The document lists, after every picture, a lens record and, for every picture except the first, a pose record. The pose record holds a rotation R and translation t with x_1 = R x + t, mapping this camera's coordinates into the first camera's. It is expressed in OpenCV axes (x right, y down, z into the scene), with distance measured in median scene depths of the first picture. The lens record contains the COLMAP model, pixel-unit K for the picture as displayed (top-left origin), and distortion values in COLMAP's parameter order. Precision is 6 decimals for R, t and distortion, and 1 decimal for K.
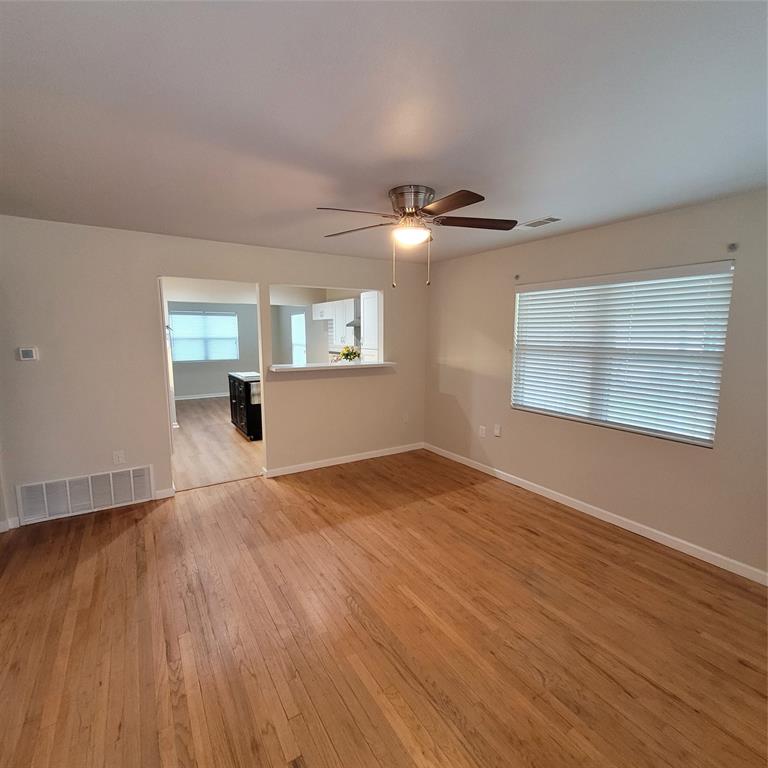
lens RADIAL K [[397.6, 0, 384.6], [0, 397.6, 384.8], [0, 0, 1]] dist [0.013250, -0.001675]
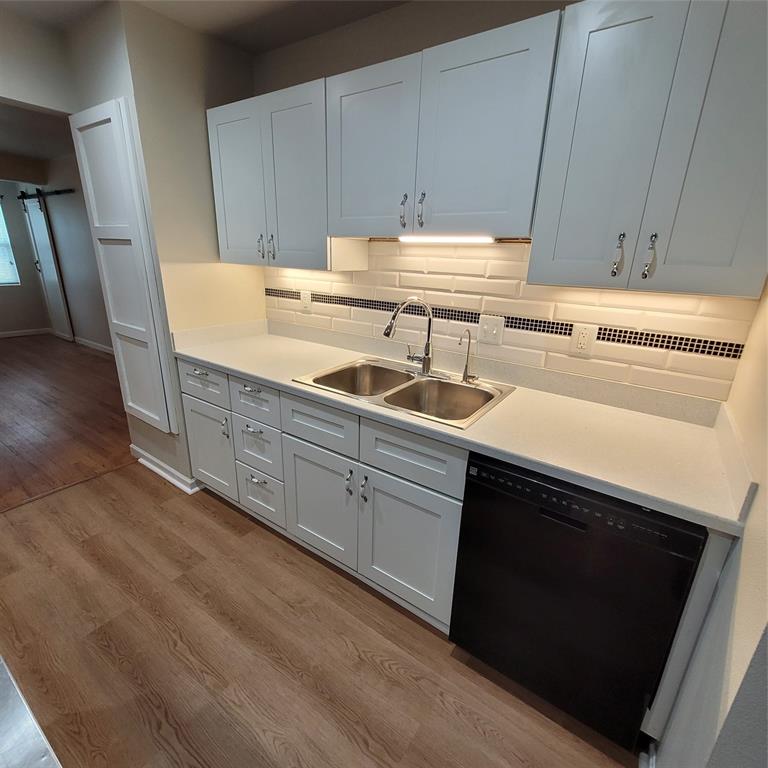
lens RADIAL K [[397.6, 0, 384.6], [0, 397.6, 384.8], [0, 0, 1]] dist [0.013250, -0.001675]
pose [[-0.922044, 0.091953, -0.376006, -0.866872], [-0.084702, 0.899905, 0.427781, -0.249633], [0.377705, 0.426281, -0.821963, 2.180606]]
